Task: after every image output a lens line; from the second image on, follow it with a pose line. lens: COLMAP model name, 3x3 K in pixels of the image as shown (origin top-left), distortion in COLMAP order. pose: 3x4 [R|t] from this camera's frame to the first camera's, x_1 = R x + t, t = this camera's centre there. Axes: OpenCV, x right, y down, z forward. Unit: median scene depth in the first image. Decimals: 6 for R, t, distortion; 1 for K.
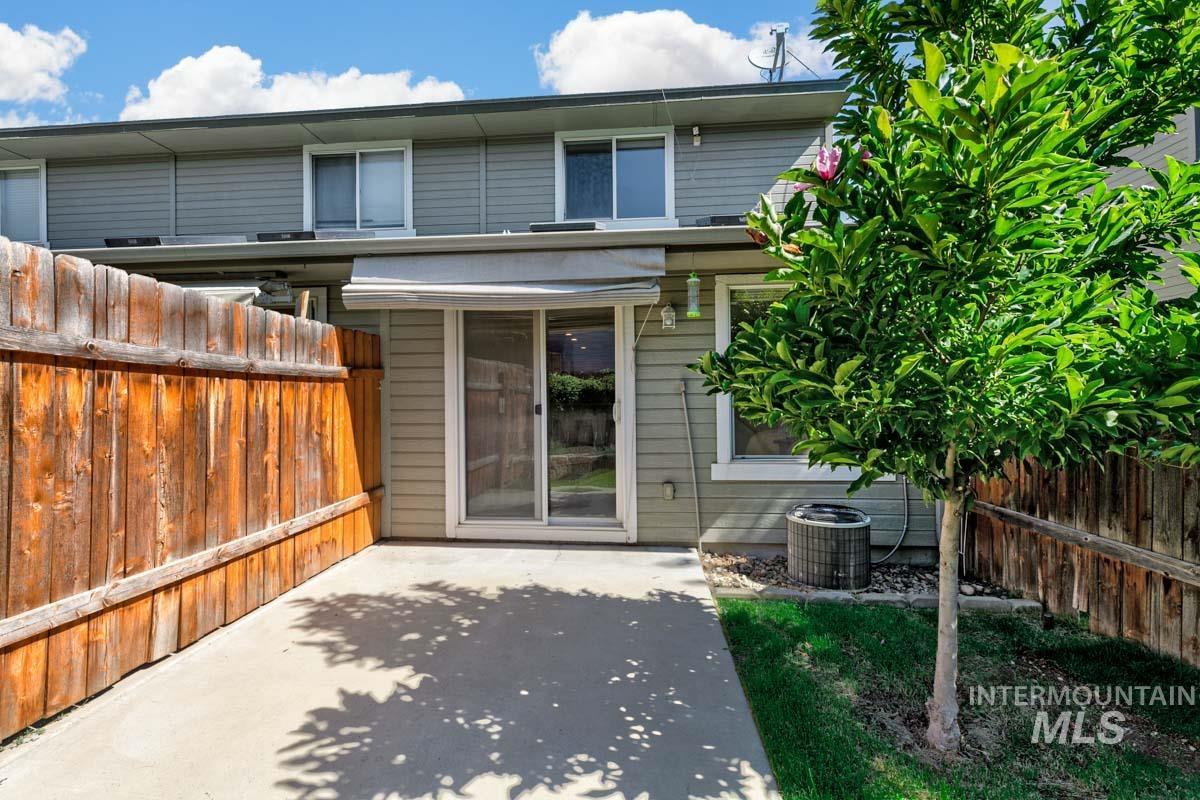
lens RADIAL K [[488.8, 0, 588.1], [0, 488.8, 401.7], [0, 0, 1]] dist [-0.000438, 0.000304]
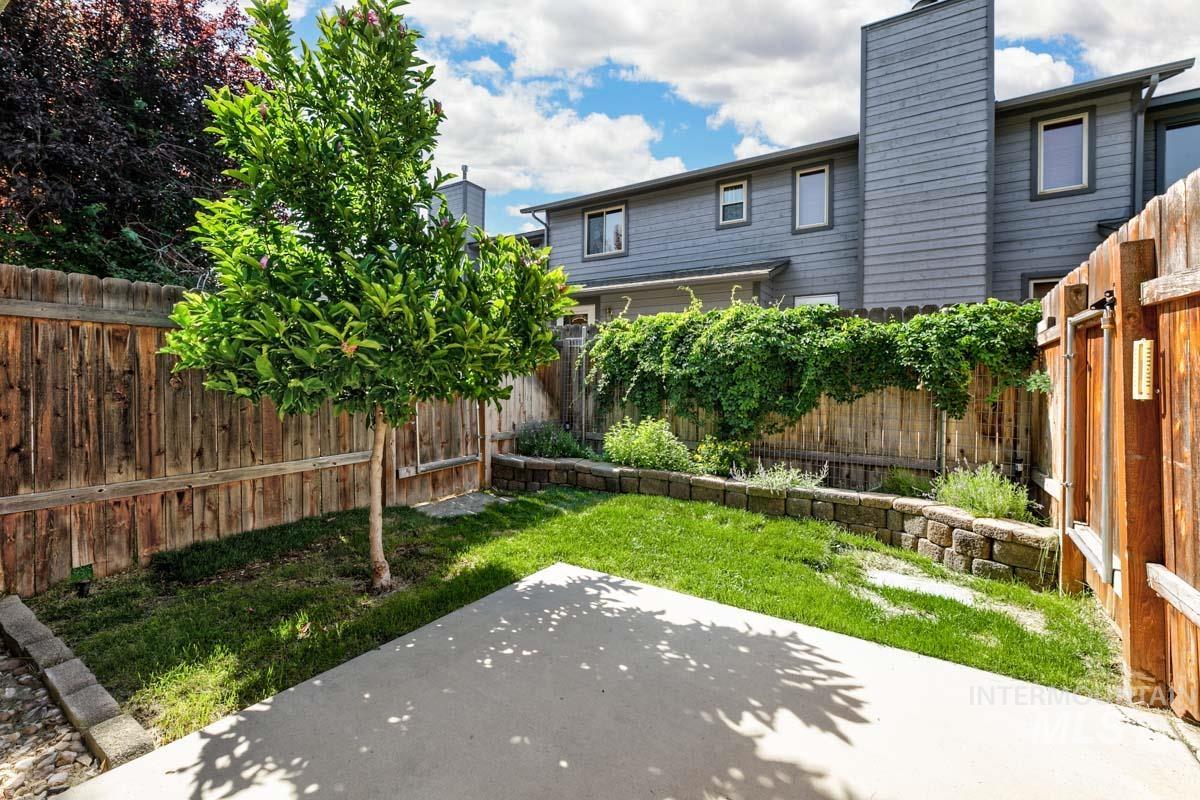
lens RADIAL K [[488.8, 0, 582.1], [0, 488.8, 378.3], [0, 0, 1]] dist [-0.000438, 0.000304]
pose [[-0.867668, -0.004018, 0.497128, -0.543353], [-0.006251, 0.999976, -0.002828, 0.050877], [-0.497105, -0.005561, -0.867672, 1.923534]]
